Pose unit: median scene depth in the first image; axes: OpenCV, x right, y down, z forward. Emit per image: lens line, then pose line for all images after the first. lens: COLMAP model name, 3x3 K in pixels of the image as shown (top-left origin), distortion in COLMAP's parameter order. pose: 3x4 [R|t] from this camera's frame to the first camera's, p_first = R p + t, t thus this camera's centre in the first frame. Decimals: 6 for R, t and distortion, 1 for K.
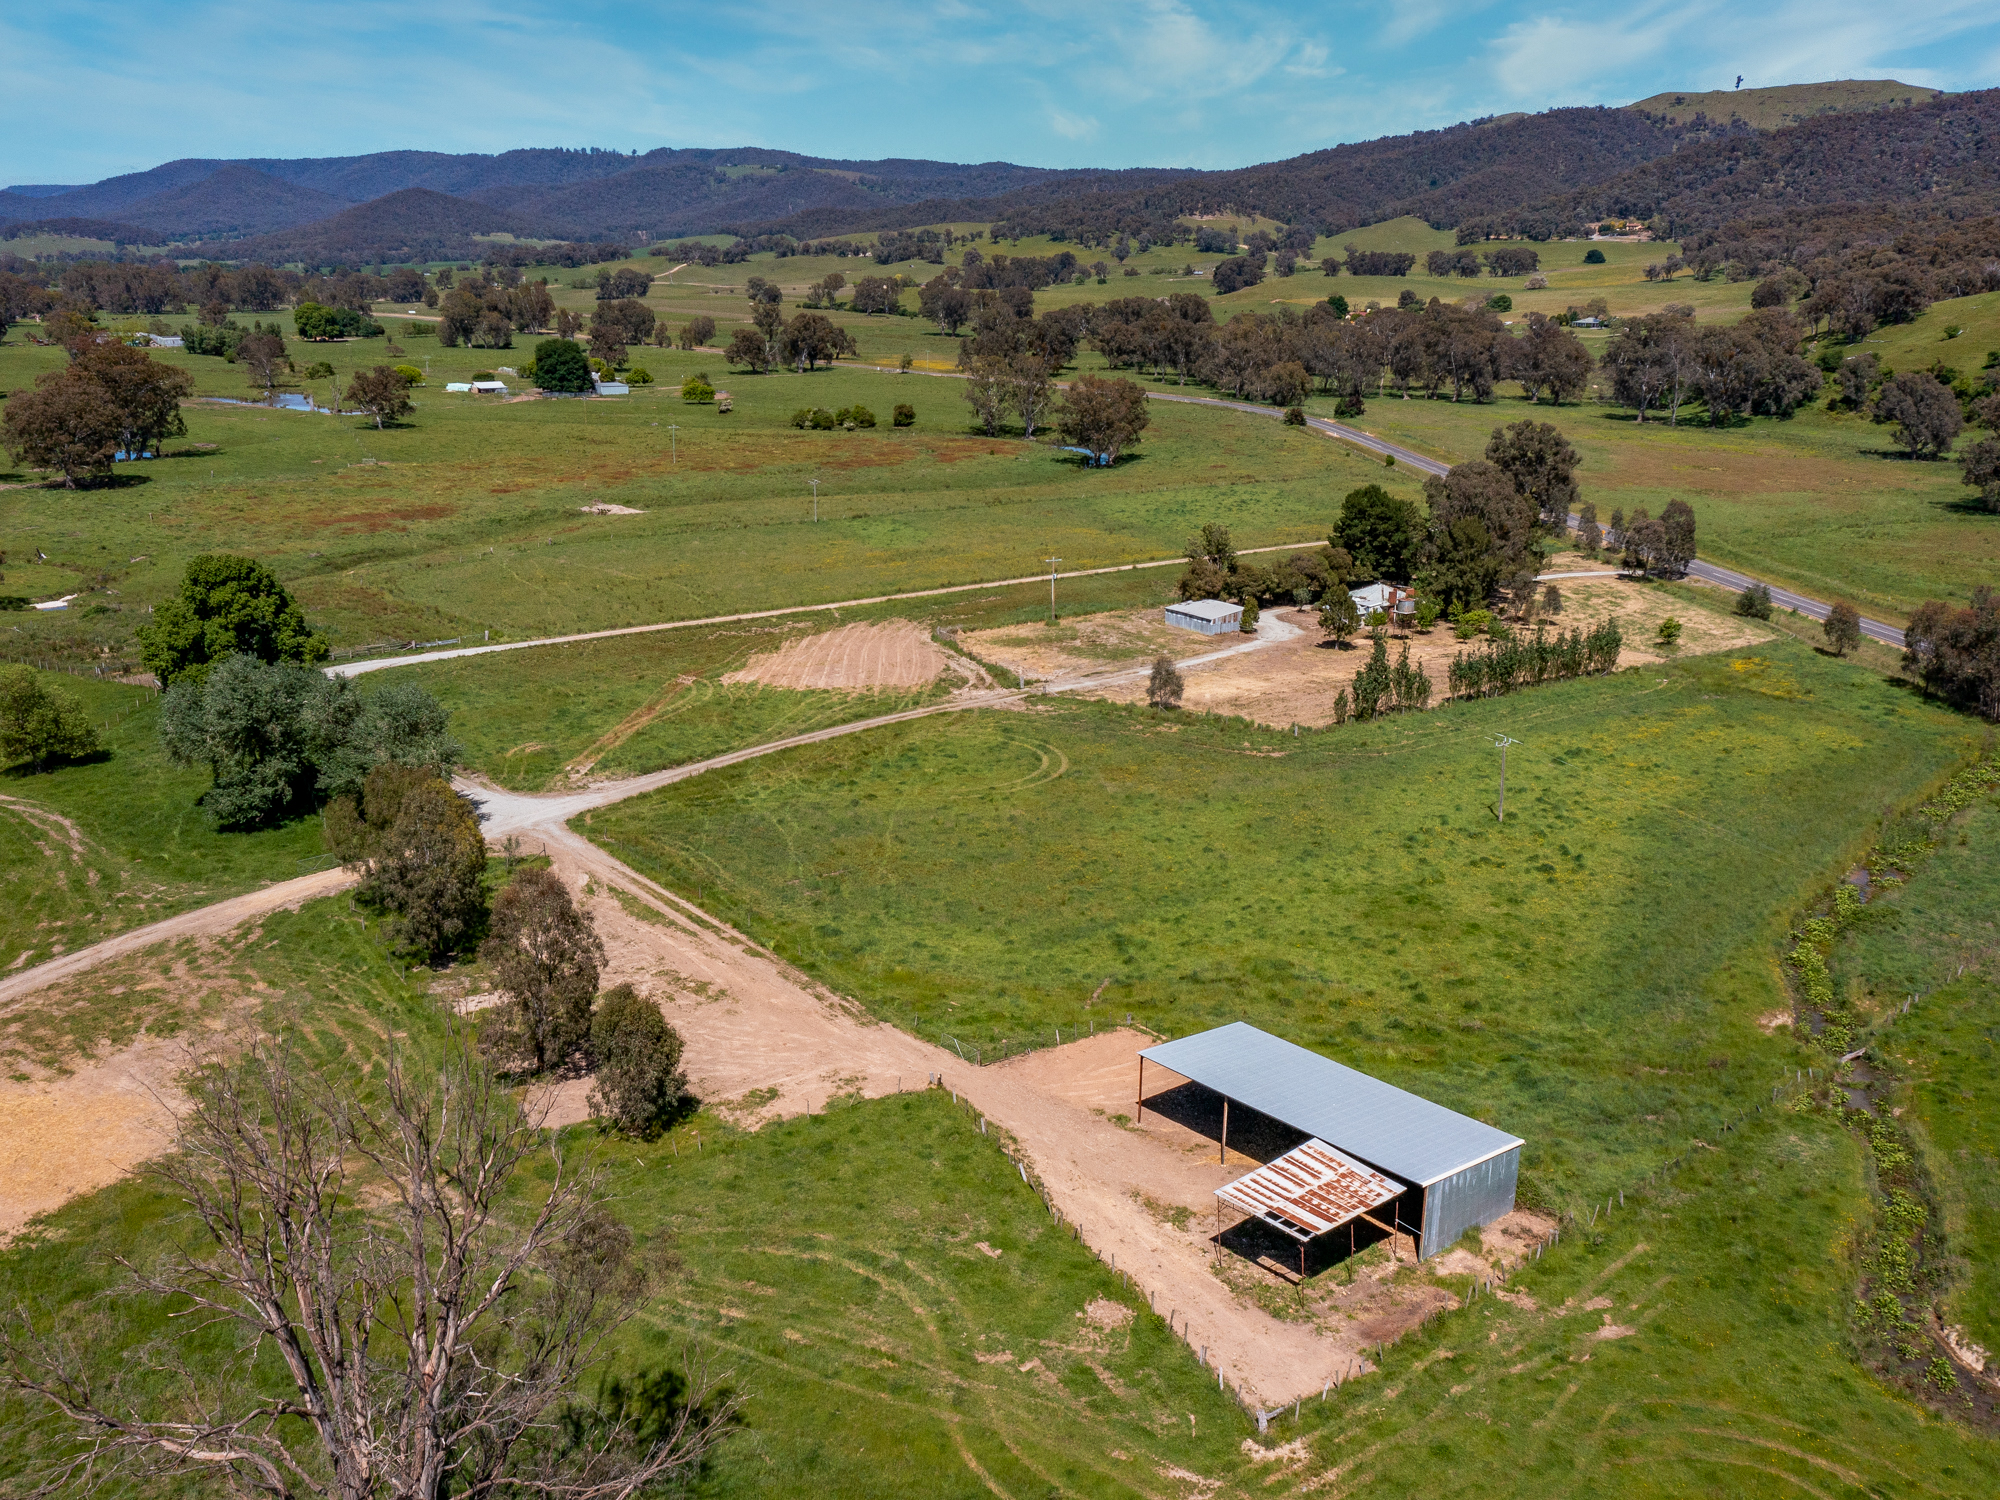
lens RADIAL K [[1742.3, 0, 1000.8], [0, 1742.3, 746.5], [0, 0, 1]] dist [-0.011367, 0.006884]
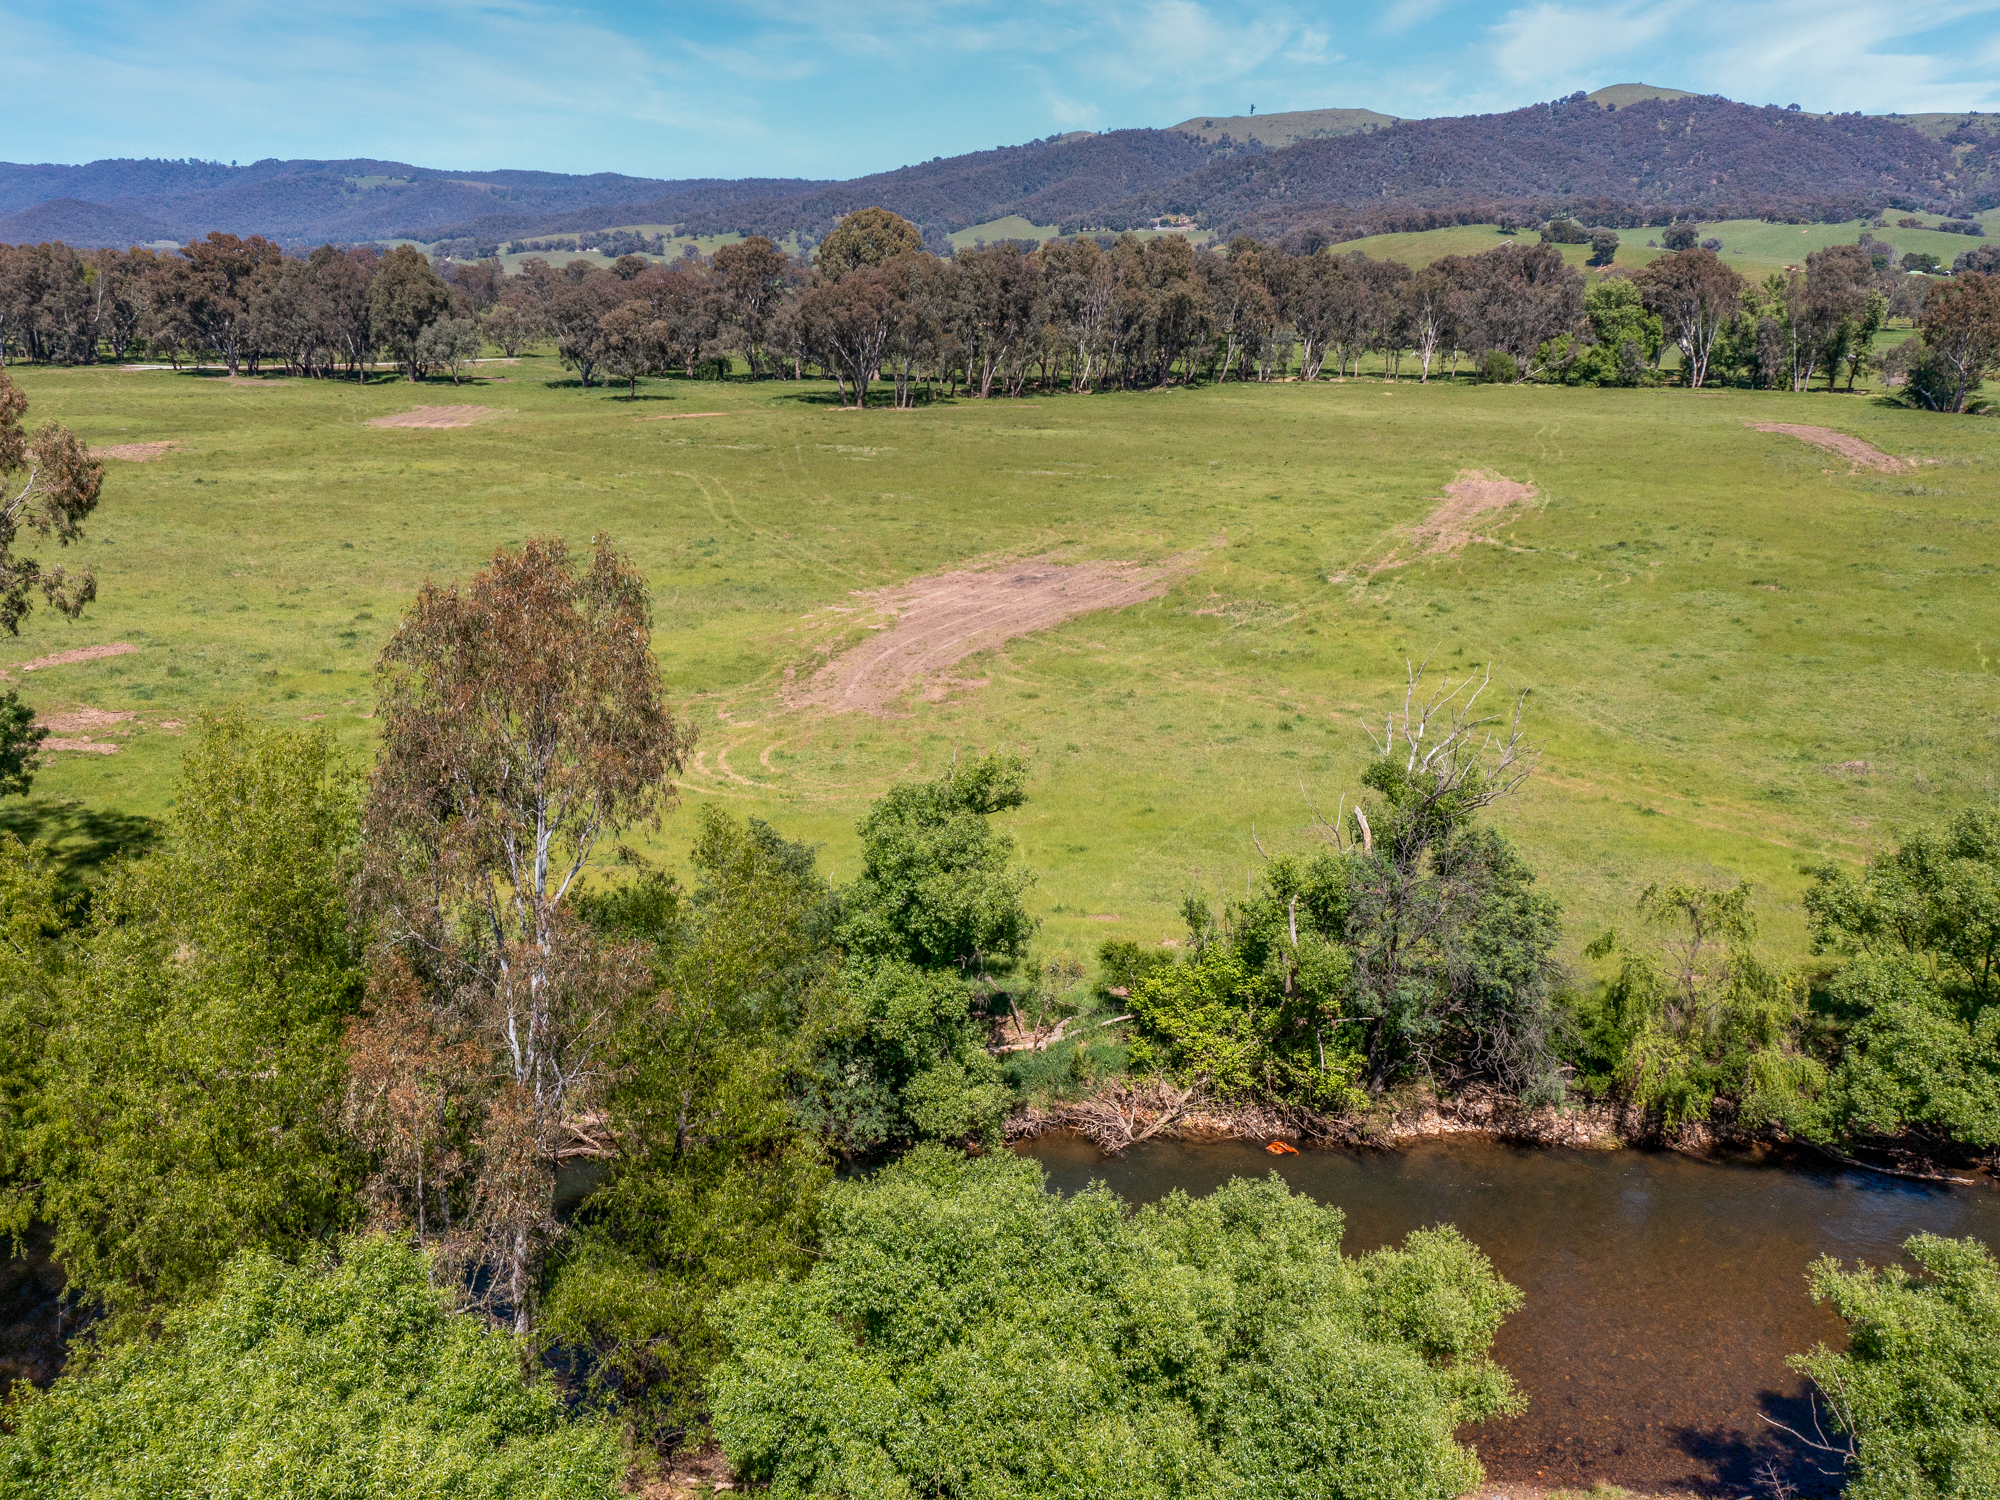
lens RADIAL K [[1742.3, 0, 1003.4], [0, 1742.3, 751.7], [0, 0, 1]] dist [-0.011367, 0.006884]
pose [[0.971270, -0.074945, 0.225872, -0.073542], [0.075450, 0.997129, 0.006410, 0.062990], [-0.225704, 0.010816, 0.974136, -0.190980]]
